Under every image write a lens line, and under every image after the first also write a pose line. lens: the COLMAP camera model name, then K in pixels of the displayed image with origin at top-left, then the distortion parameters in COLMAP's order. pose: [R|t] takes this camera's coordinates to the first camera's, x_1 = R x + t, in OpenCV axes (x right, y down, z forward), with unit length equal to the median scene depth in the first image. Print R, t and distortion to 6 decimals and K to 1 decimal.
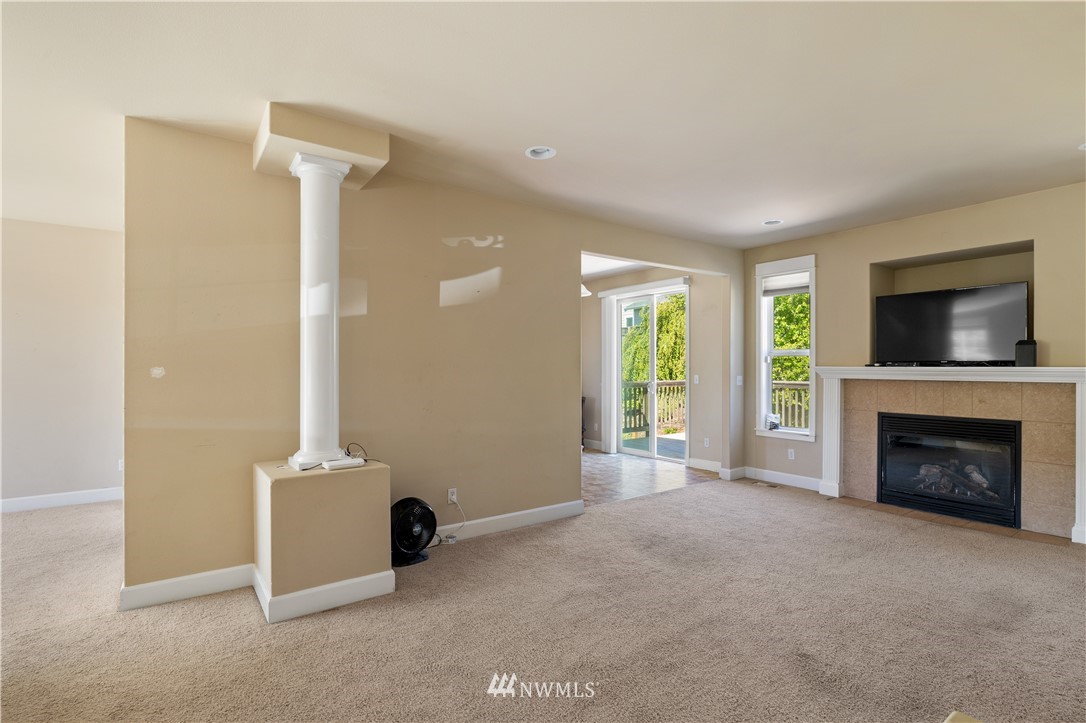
lens RADIAL K [[518.7, 0, 550.3], [0, 518.7, 367.2], [0, 0, 1]] dist [-0.000393, -0.000088]
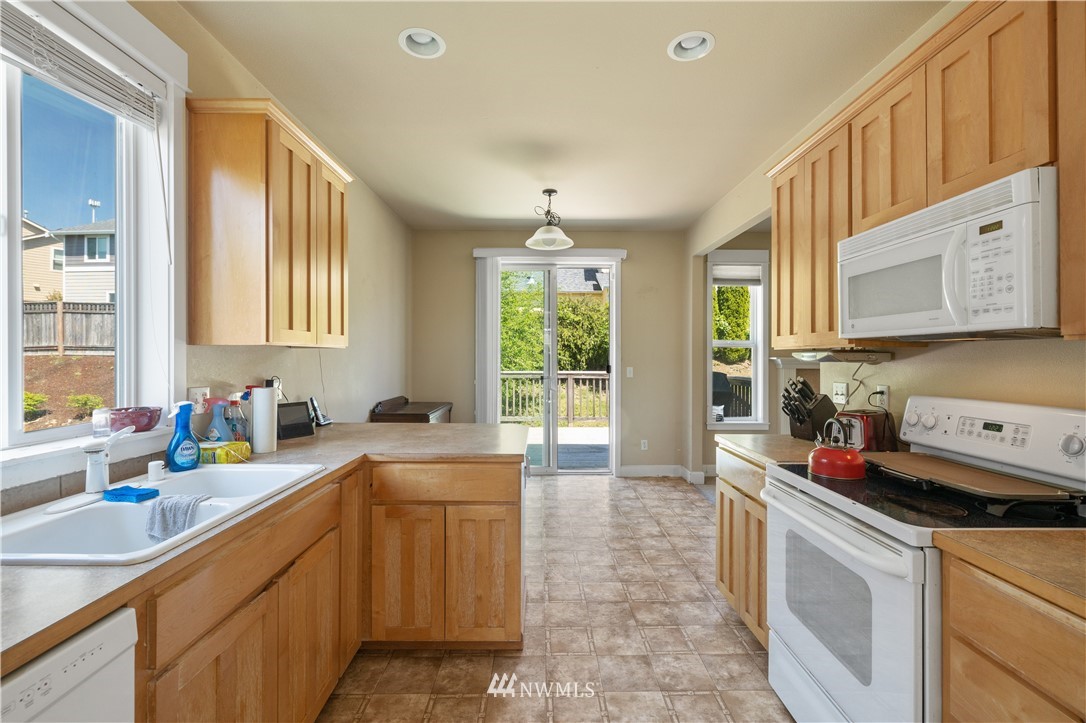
lens RADIAL K [[460.9, 0, 544.7], [0, 460.9, 358.0], [0, 0, 1]] dist [0.000391, 0.000379]
pose [[0.591432, 0.003559, 0.806347, -0.554634], [-0.004651, 0.999989, -0.001002, 0.002381], [-0.806342, -0.003158, 0.591442, 0.899448]]
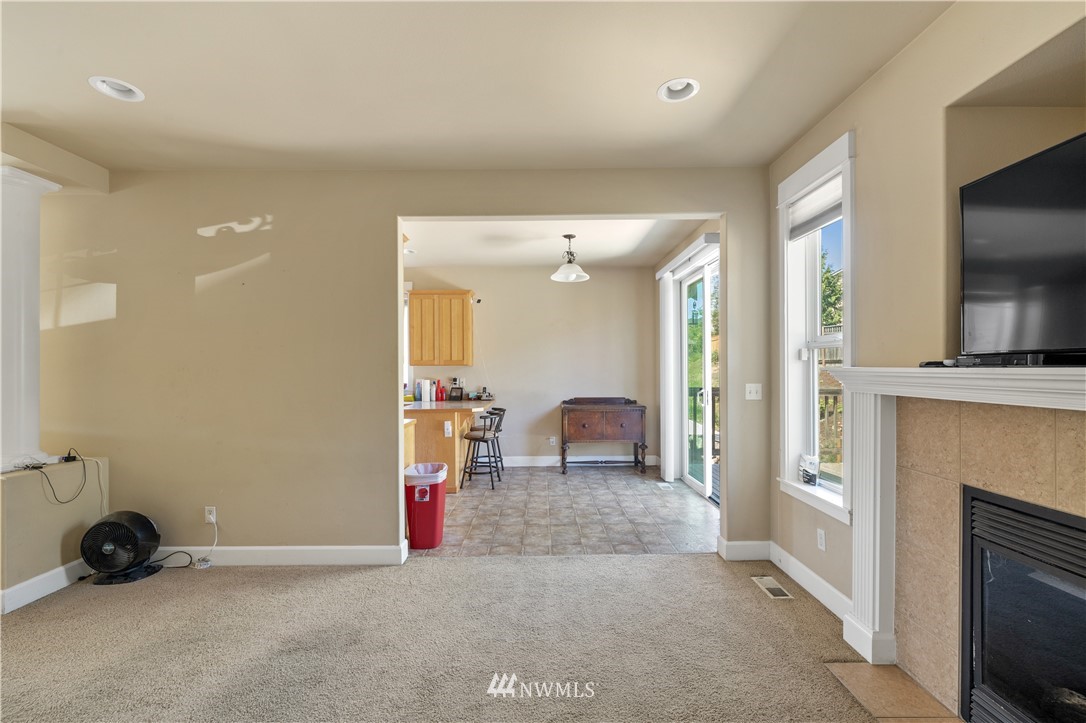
lens RADIAL K [[460.9, 0, 546.1], [0, 460.9, 371.2], [0, 0, 1]] dist [0.000391, 0.000379]
pose [[0.810586, -0.000816, -0.585618, 0.584642], [0.004249, 0.999981, 0.004488, -0.001170], [0.585604, -0.006126, 0.810574, 0.542571]]
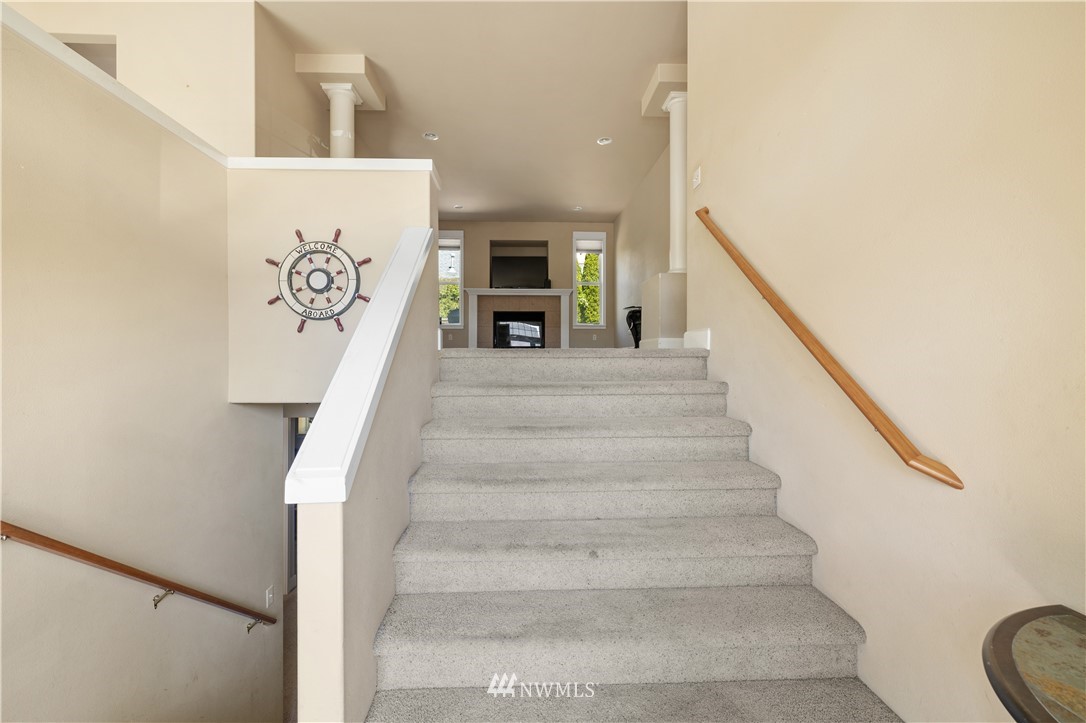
lens RADIAL K [[460.9, 0, 543.5], [0, 460.9, 359.0], [0, 0, 1]] dist [0.000391, 0.000379]
pose [[0.551845, -0.003183, 0.833941, -0.820878], [0.004293, 0.999990, 0.000975, 0.281239], [-0.833936, 0.003042, 0.551853, -0.202662]]
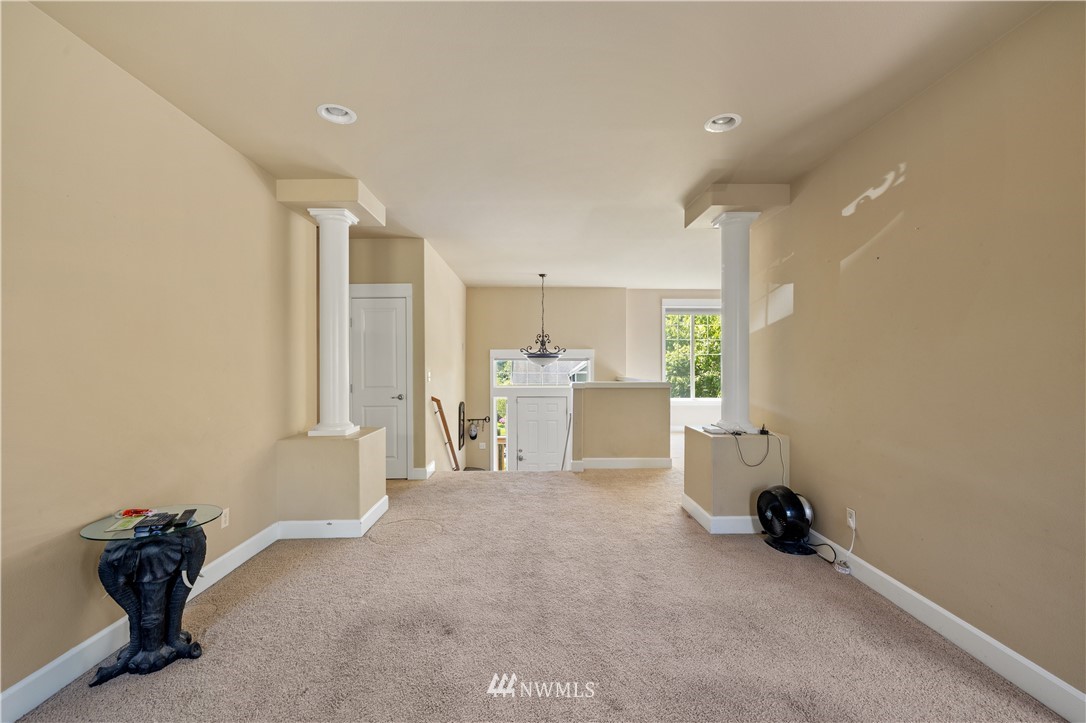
lens RADIAL K [[460.9, 0, 541.6], [0, 460.9, 359.1], [0, 0, 1]] dist [0.000391, 0.000379]
pose [[-0.572431, -0.002365, -0.819950, 0.538224], [0.001237, 0.999992, -0.003749, -0.001392], [0.819952, -0.003160, -0.572423, 0.793816]]
